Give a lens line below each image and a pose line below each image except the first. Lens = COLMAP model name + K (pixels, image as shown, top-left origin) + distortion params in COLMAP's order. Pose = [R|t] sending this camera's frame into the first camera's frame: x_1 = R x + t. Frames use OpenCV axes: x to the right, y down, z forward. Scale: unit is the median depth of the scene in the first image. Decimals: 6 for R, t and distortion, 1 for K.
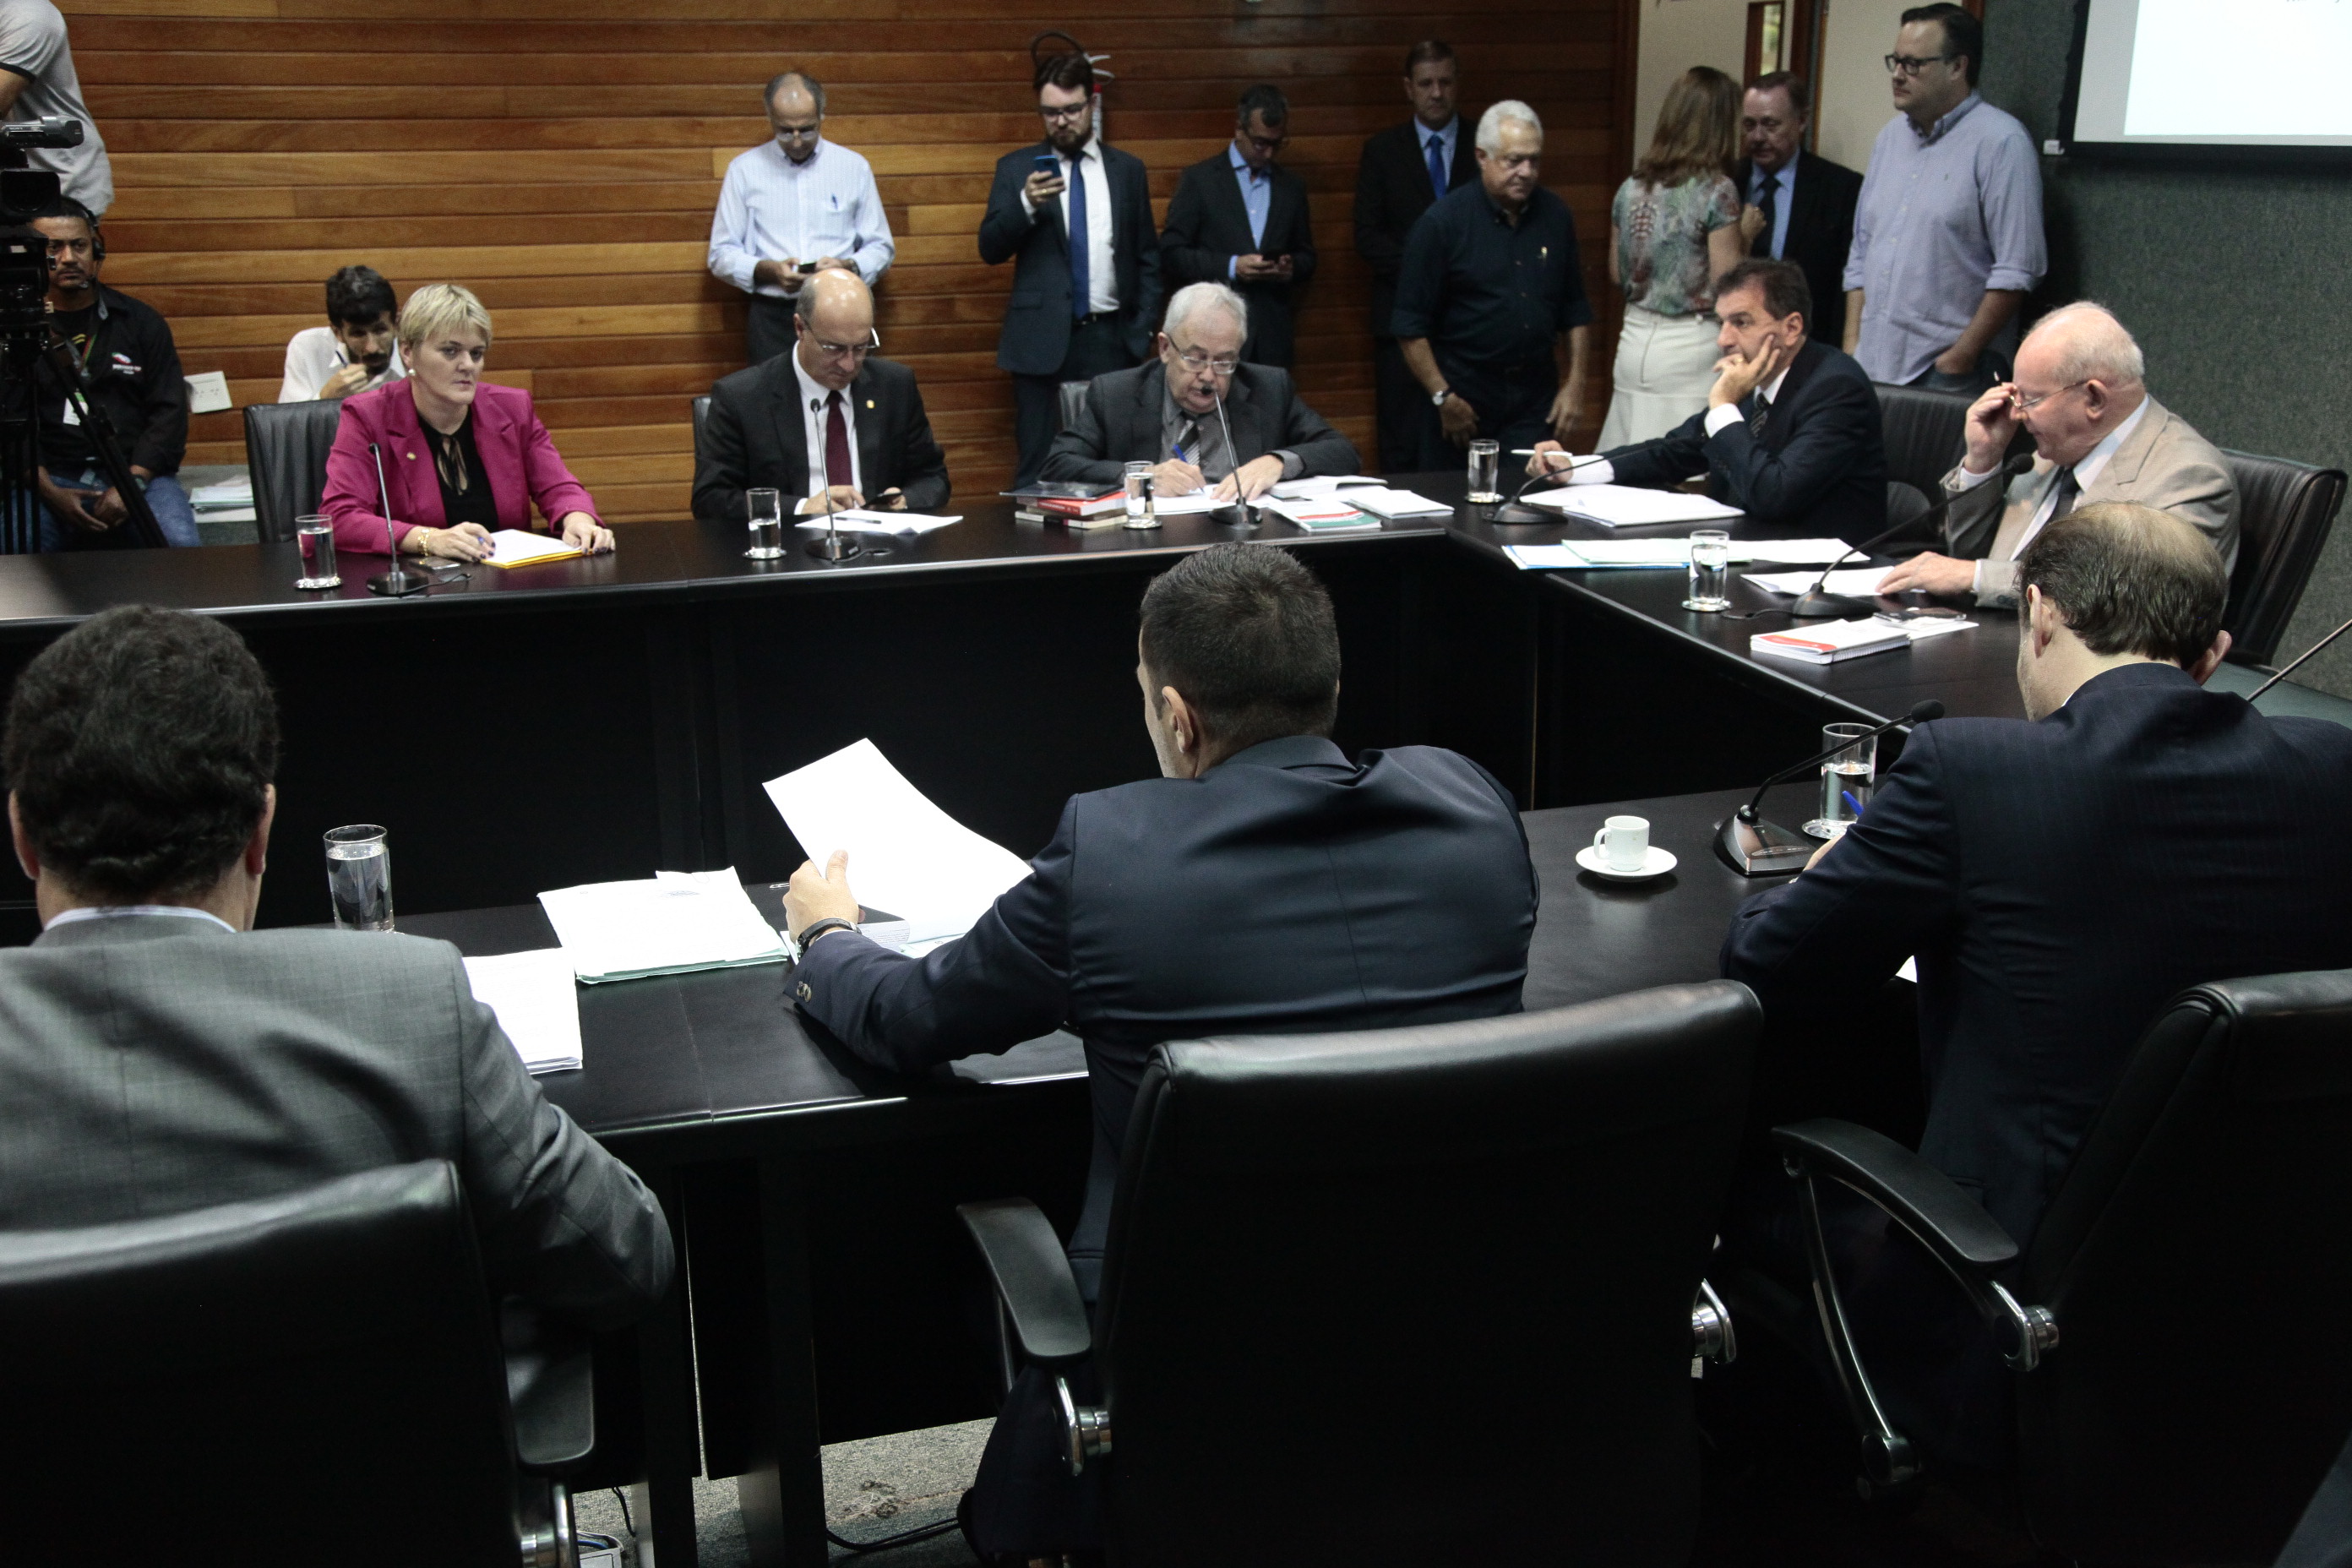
lens RADIAL K [[2371.4, 0, 1176.0], [0, 2371.4, 784.0], [0, 0, 1]] dist [0.054645, 0.008470]
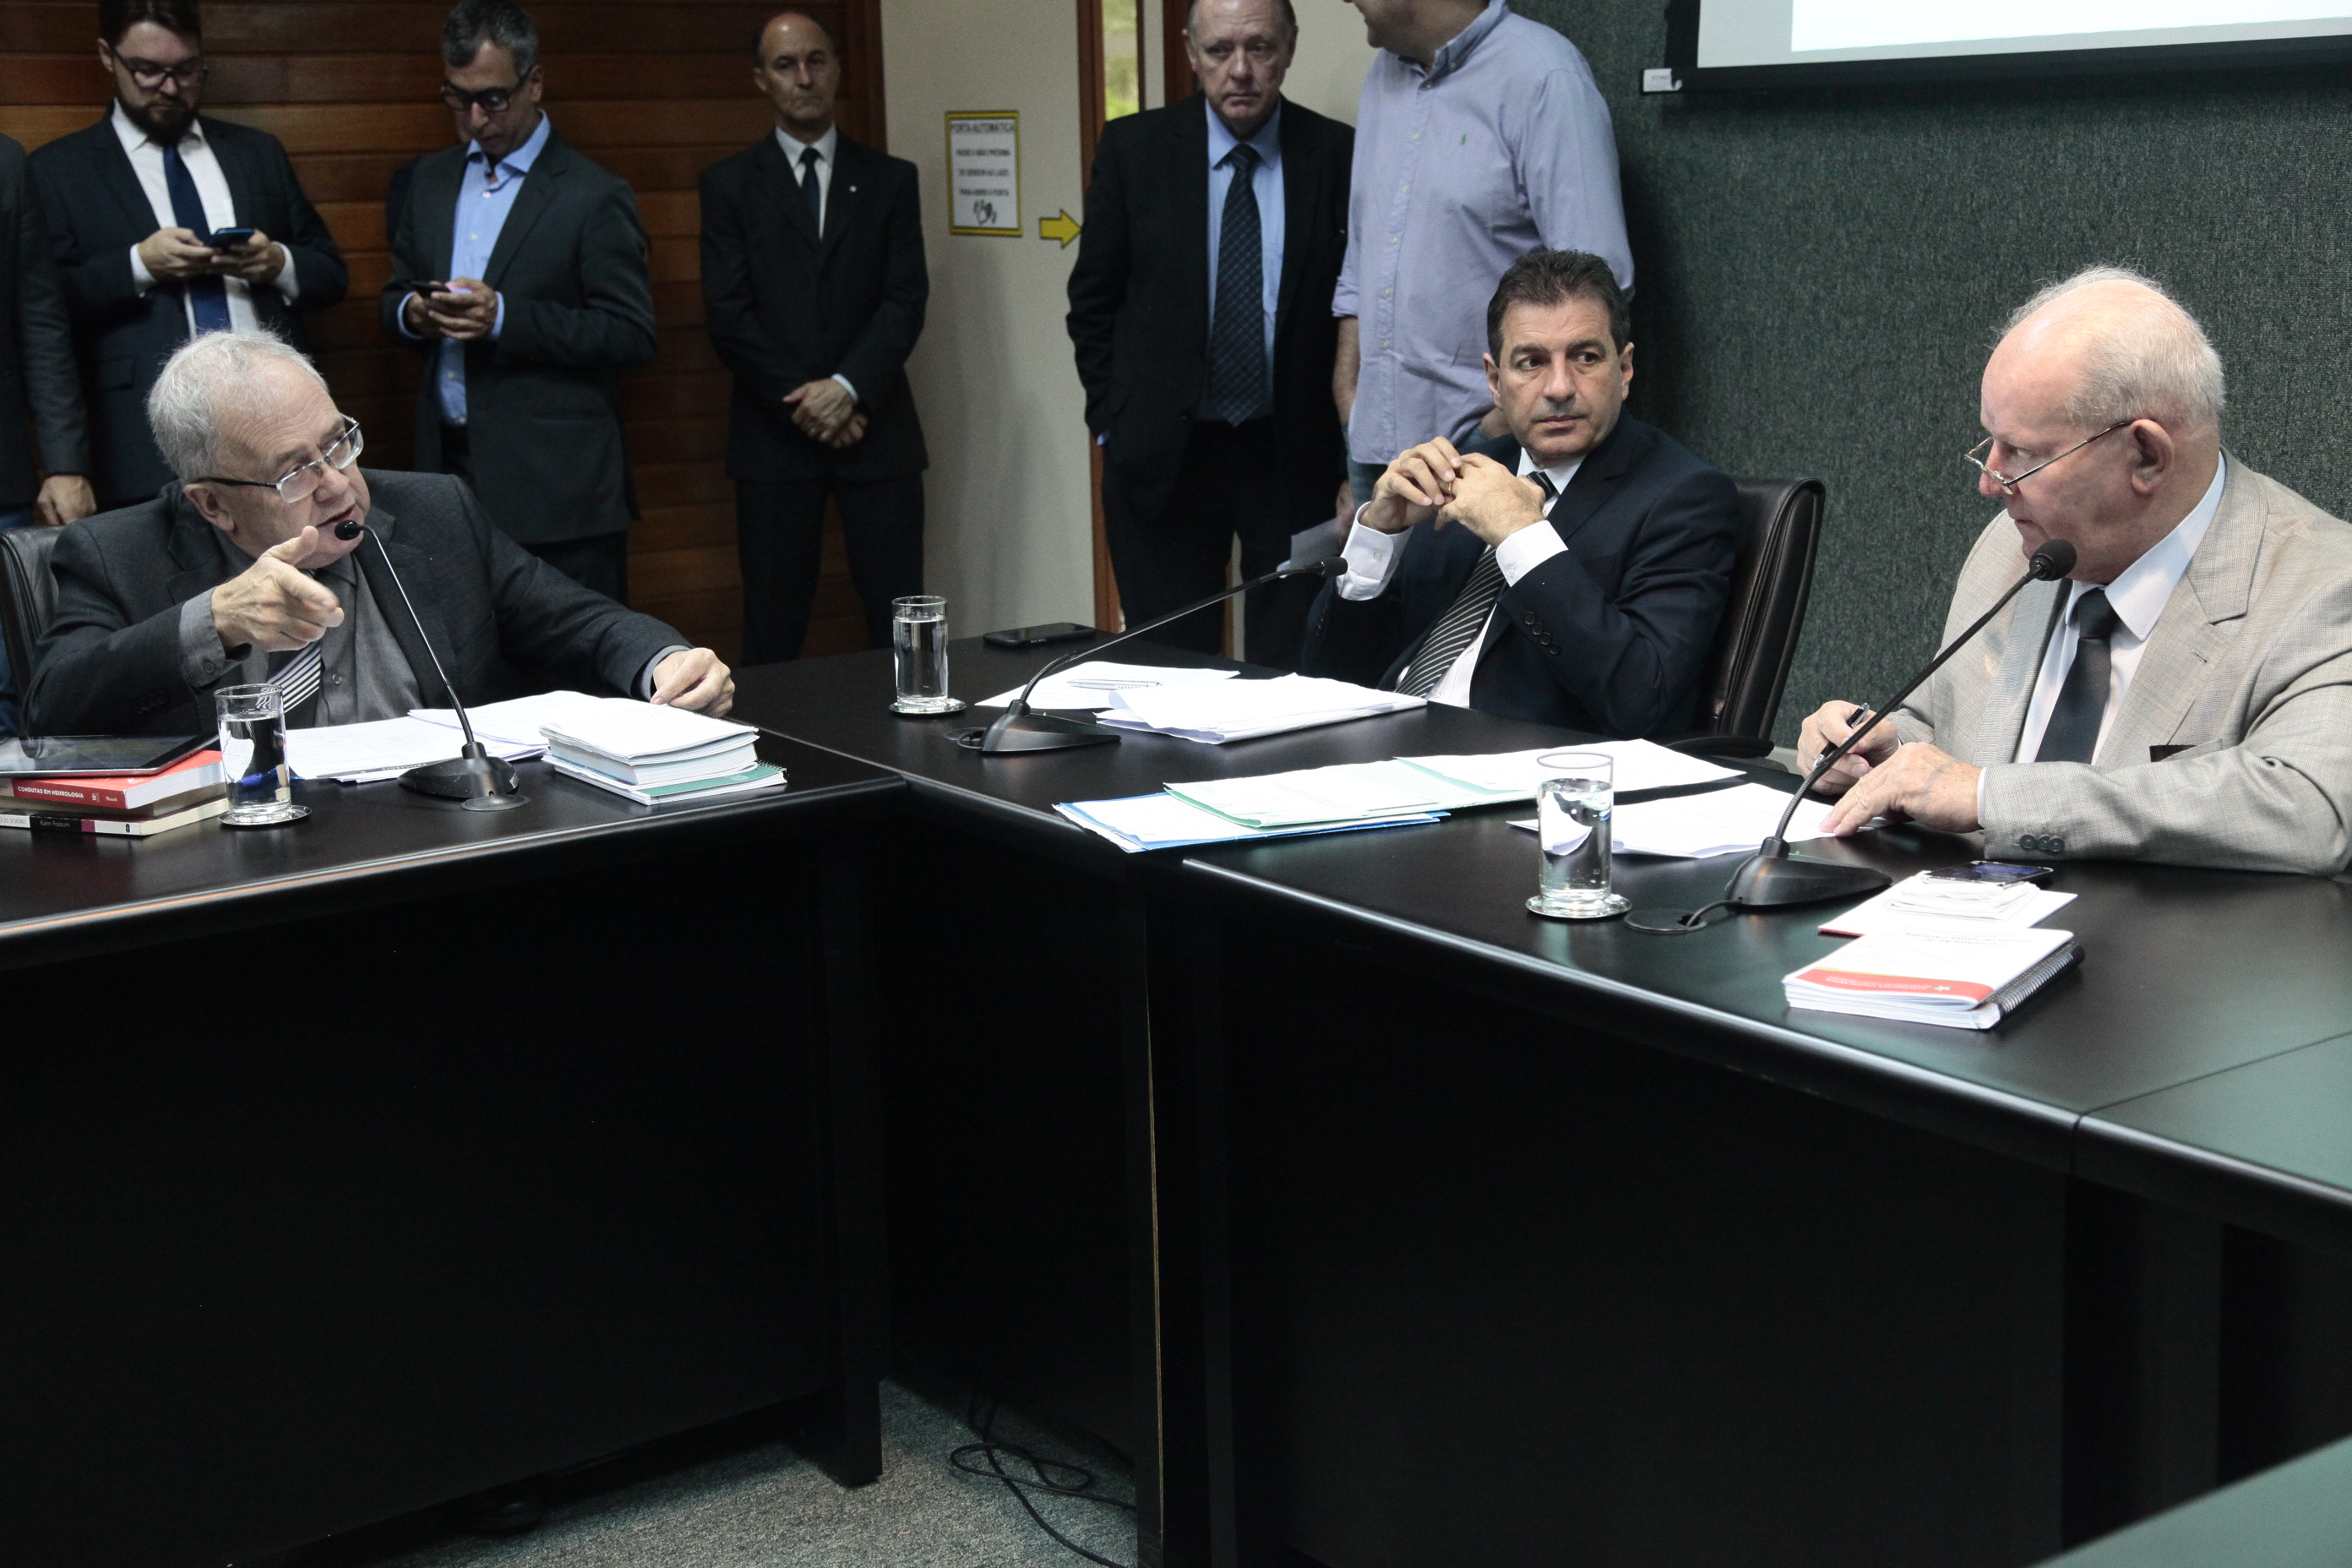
lens RADIAL K [[3199.7, 0, 1176.0], [0, 3199.7, 784.0], [0, 0, 1]] dist [-0.033060, 0.834861]
pose [[0.935265, -0.082470, 0.344207, -0.057435], [0.110510, 0.991901, -0.062618, -0.050048], [-0.336255, 0.096603, 0.936803, 0.305386]]
